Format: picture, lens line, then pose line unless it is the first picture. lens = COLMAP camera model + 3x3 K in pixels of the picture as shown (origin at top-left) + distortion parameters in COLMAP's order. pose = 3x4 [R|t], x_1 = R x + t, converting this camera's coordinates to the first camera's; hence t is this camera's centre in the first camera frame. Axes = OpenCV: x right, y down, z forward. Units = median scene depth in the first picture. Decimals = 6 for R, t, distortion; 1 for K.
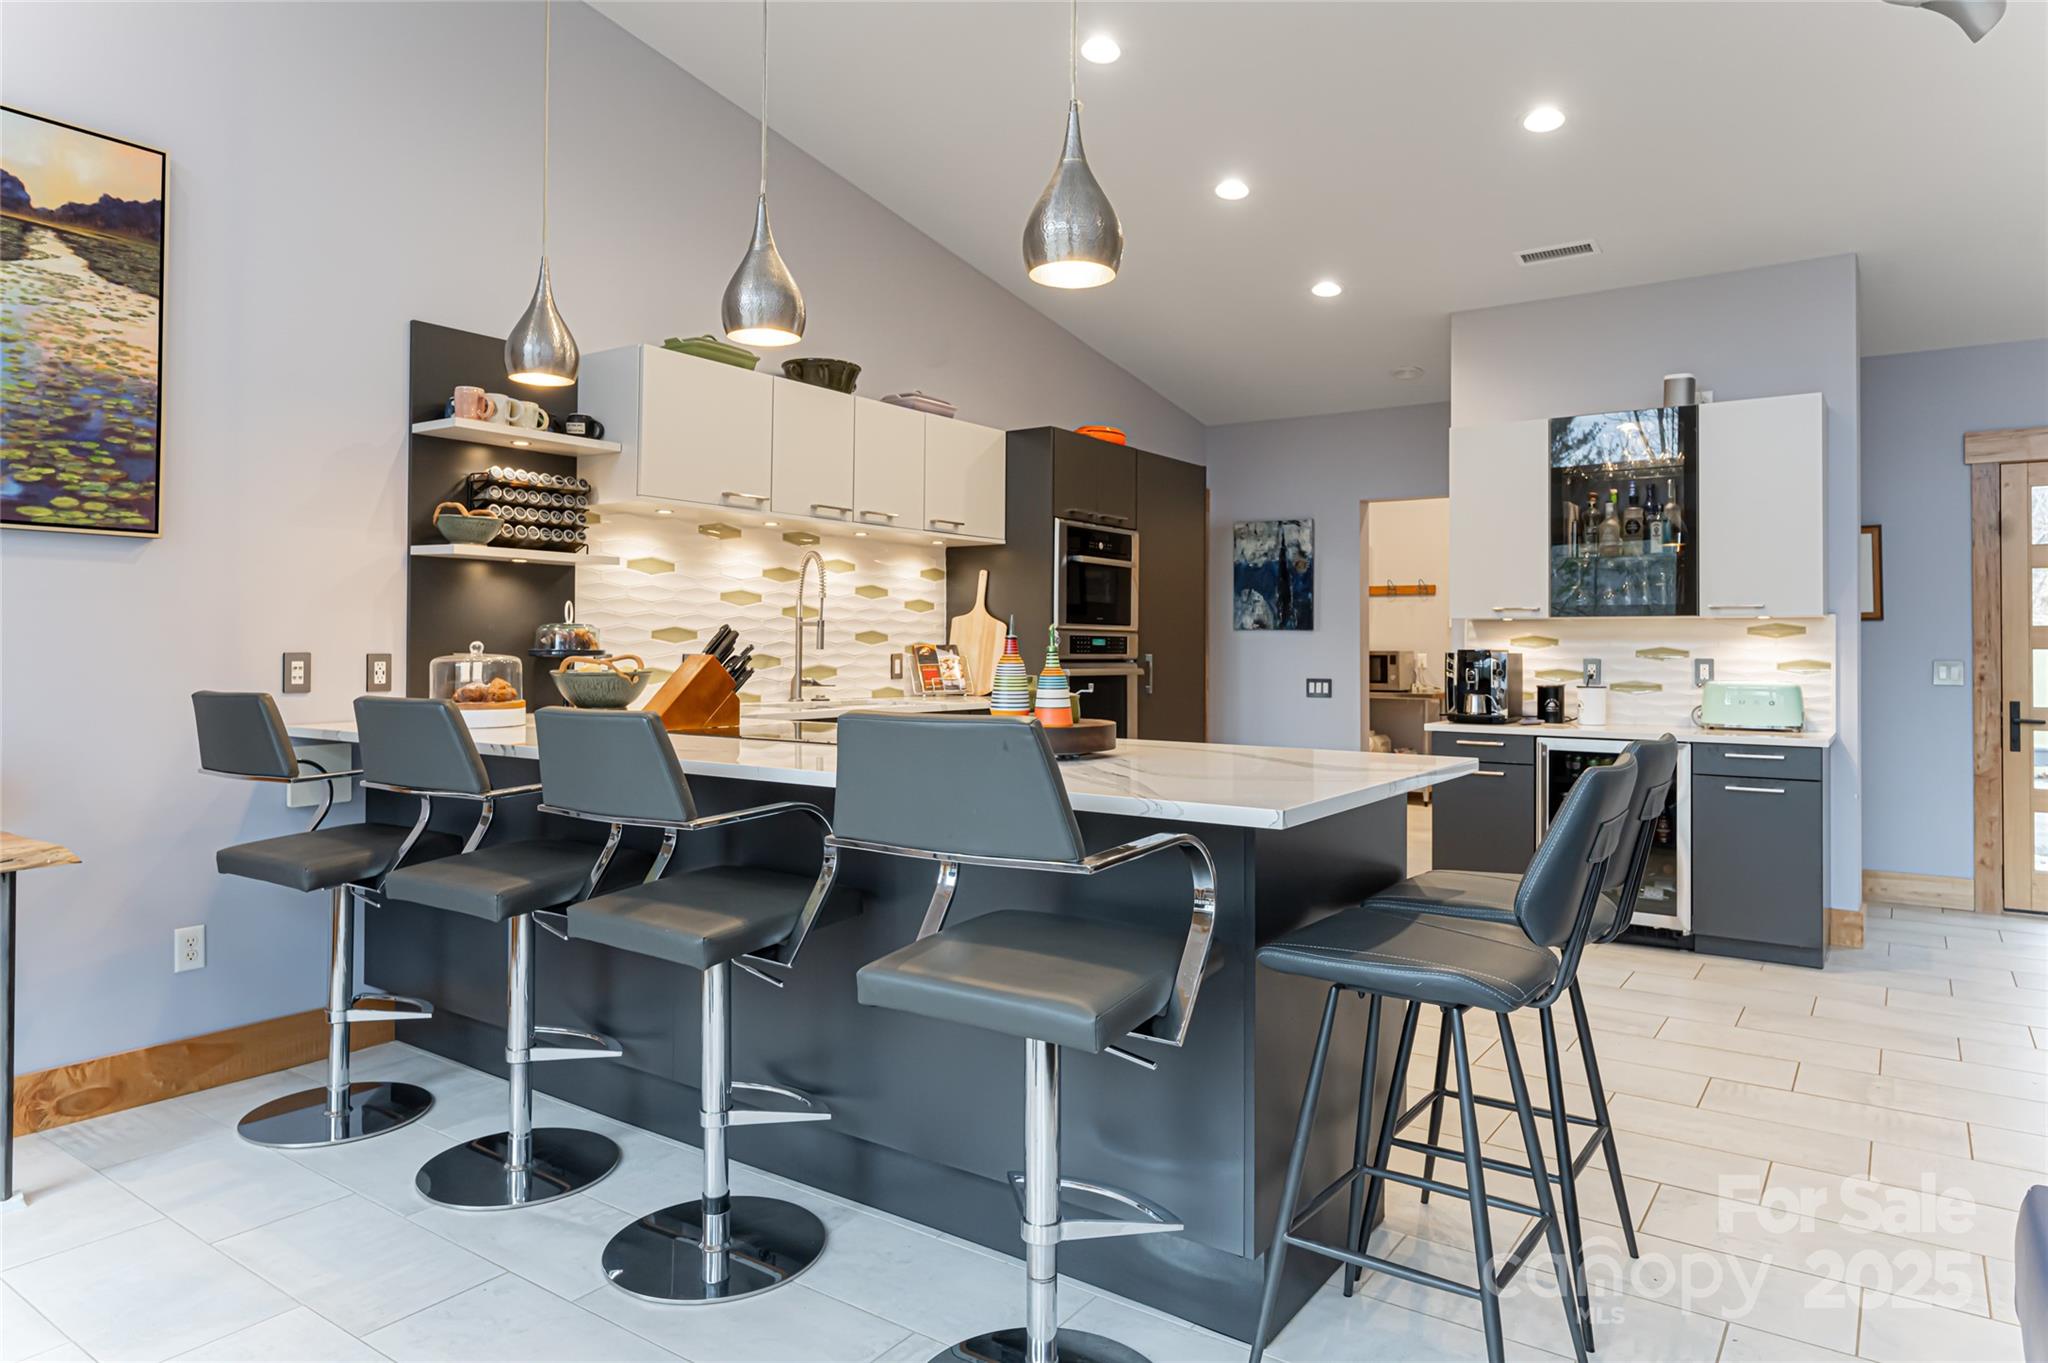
lens RADIAL K [[1254.9, 0, 1016.4], [0, 1254.9, 634.8], [0, 0, 1]] dist [-0.005336, 0.001106]
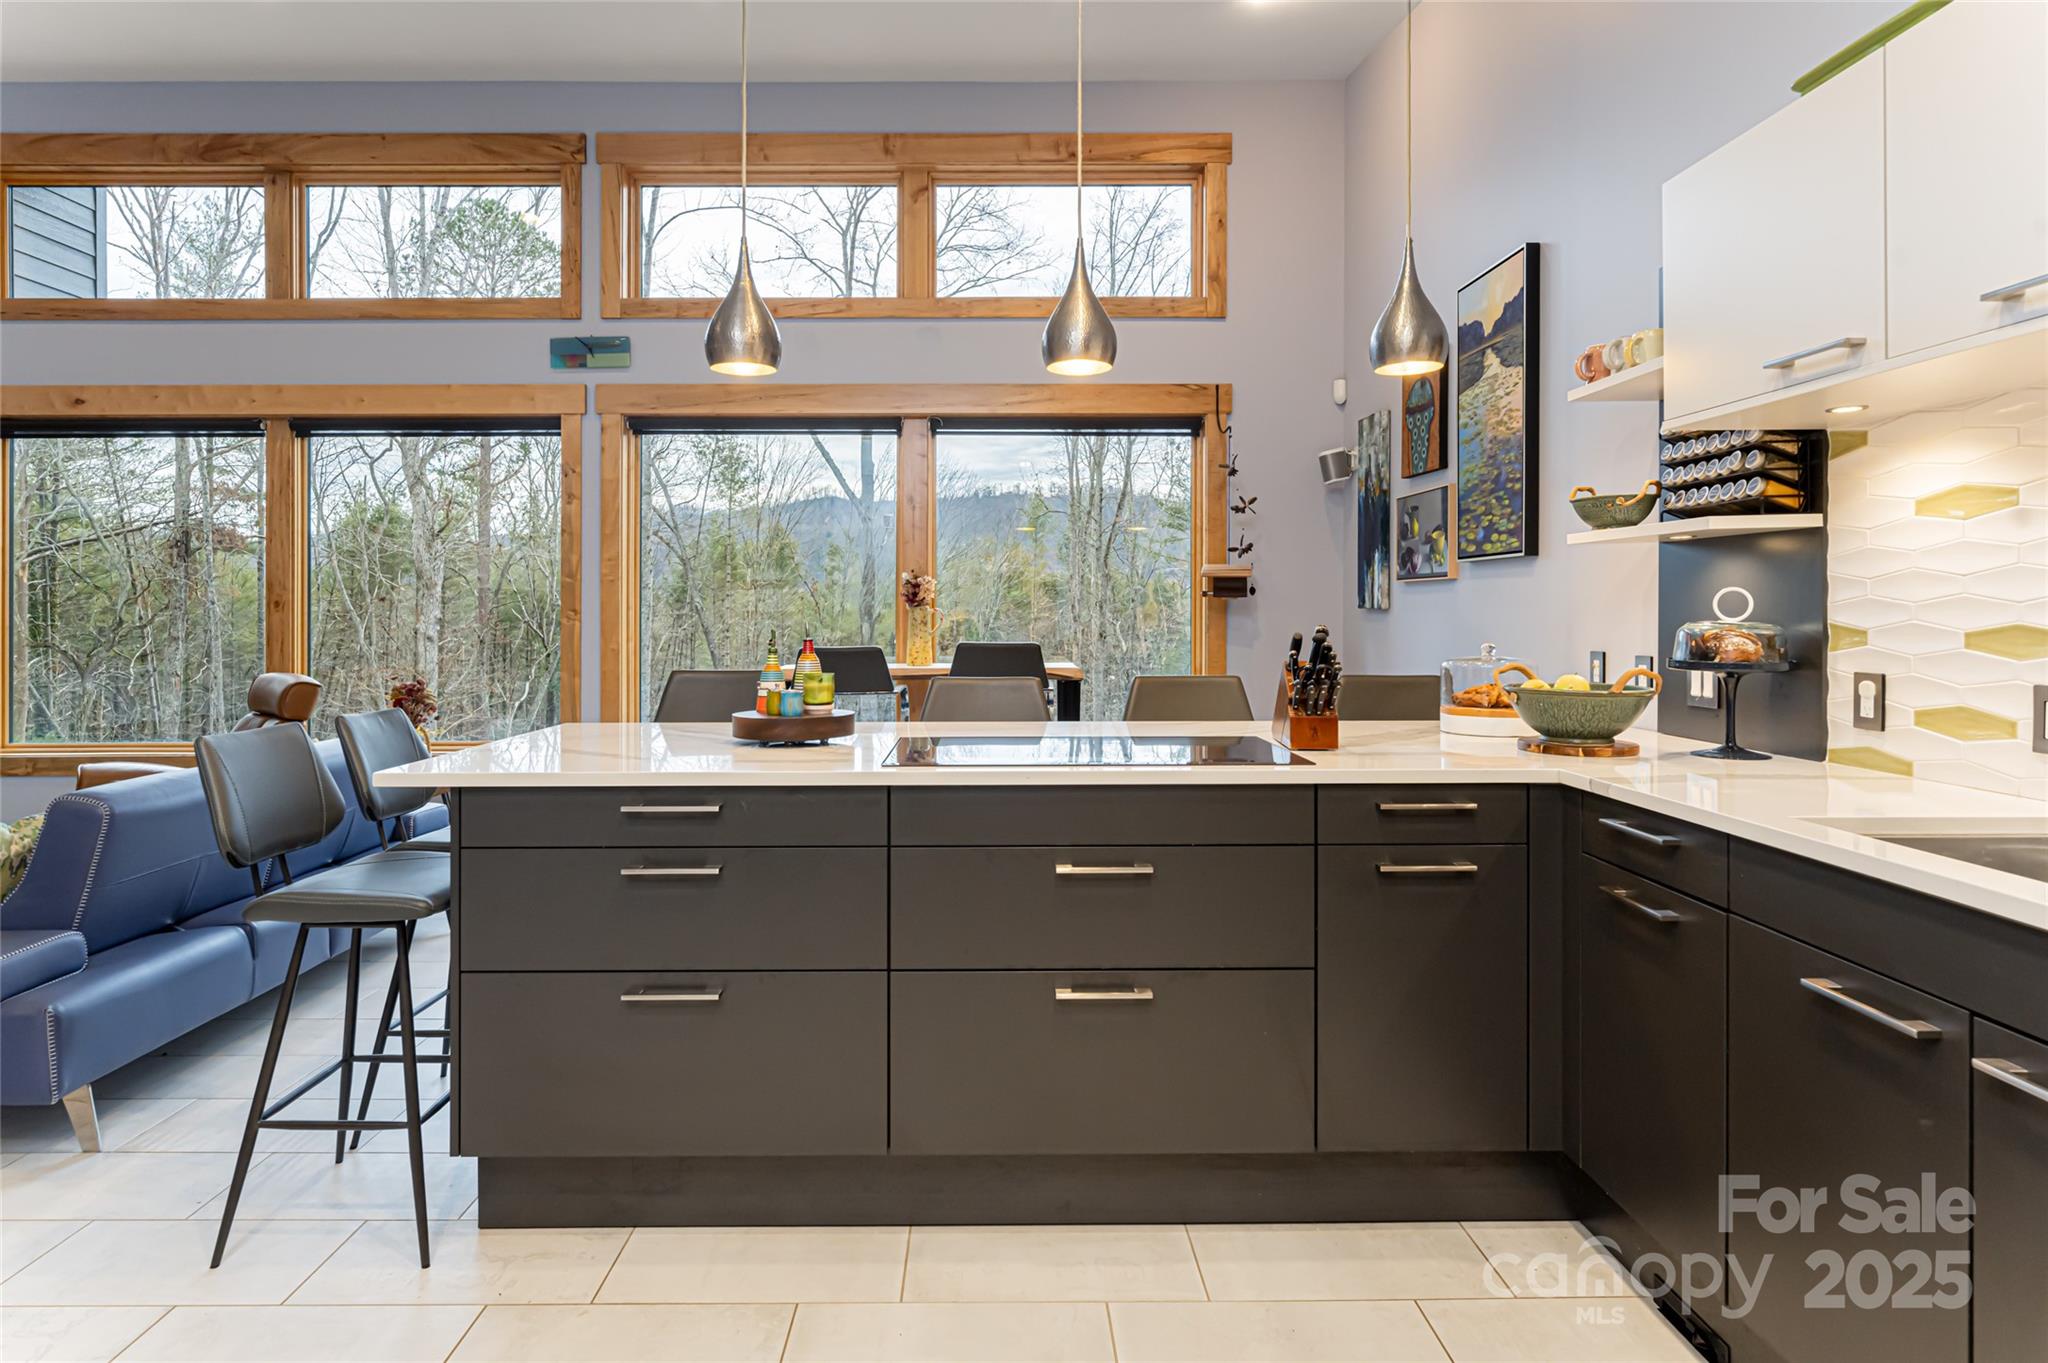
lens RADIAL K [[1104.2, 0, 989.4], [0, 1104.2, 609.6], [0, 0, 1]] dist [-0.001221, 0.001181]
pose [[-0.811974, -0.005664, -0.583666, 0.256425], [0.002191, 0.999916, -0.012751, -0.006973], [0.583690, -0.011632, -0.811894, 1.032072]]
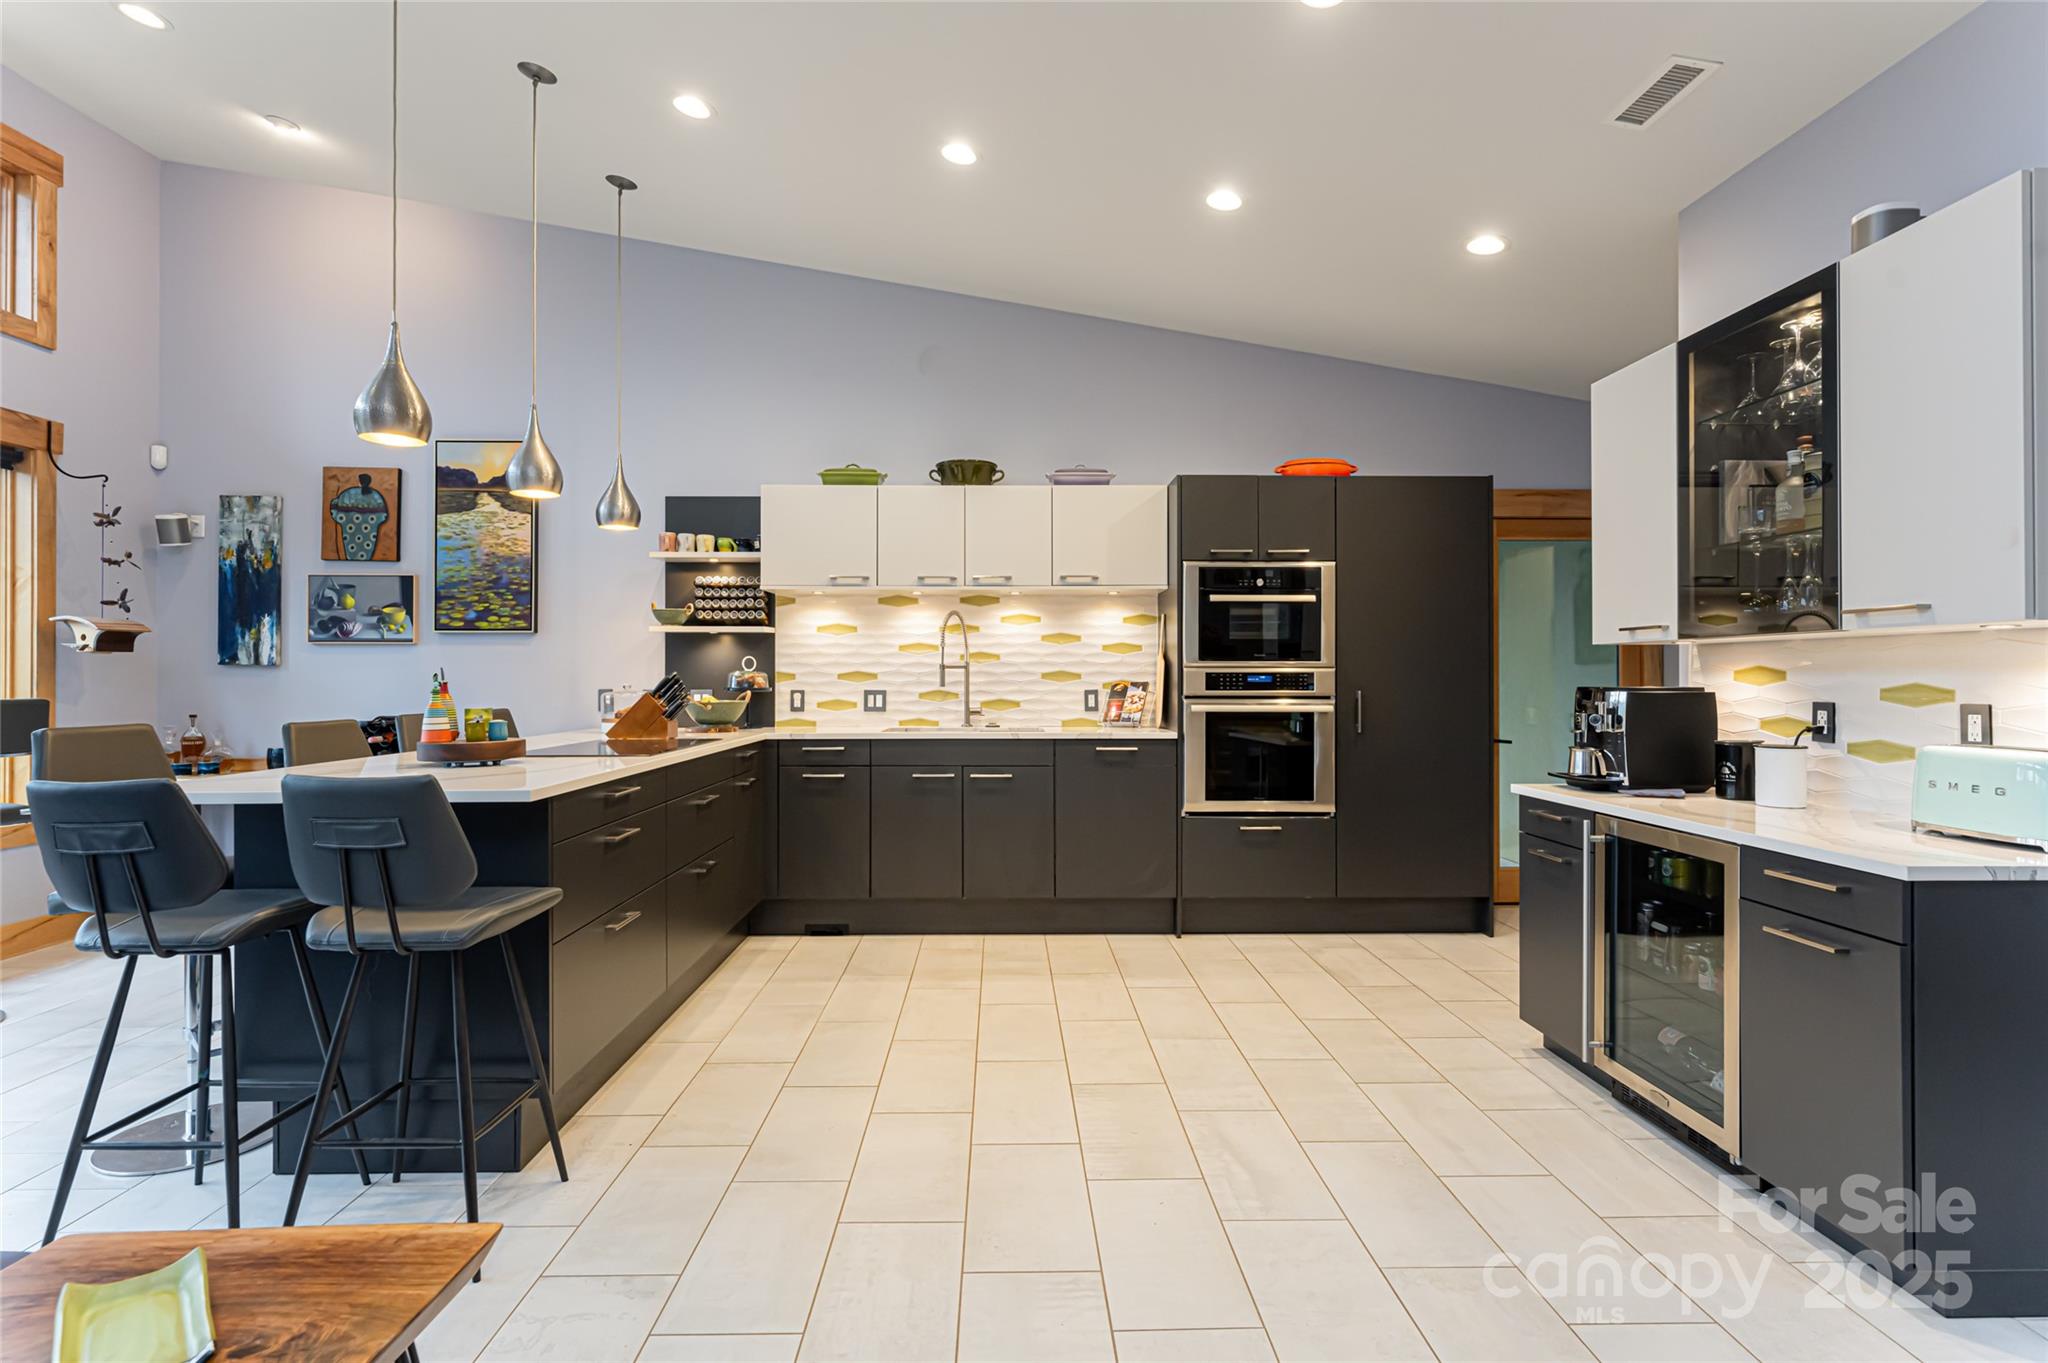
lens RADIAL K [[1013.6, 0, 1023.0], [0, 1013.6, 676.4], [0, 0, 1]] dist [0.000547, -0.000845]
pose [[0.593421, -0.007139, -0.804861, 0.716742], [0.012396, 0.999923, 0.000270, 0.001635], [0.804797, -0.010138, 0.593463, 0.433731]]
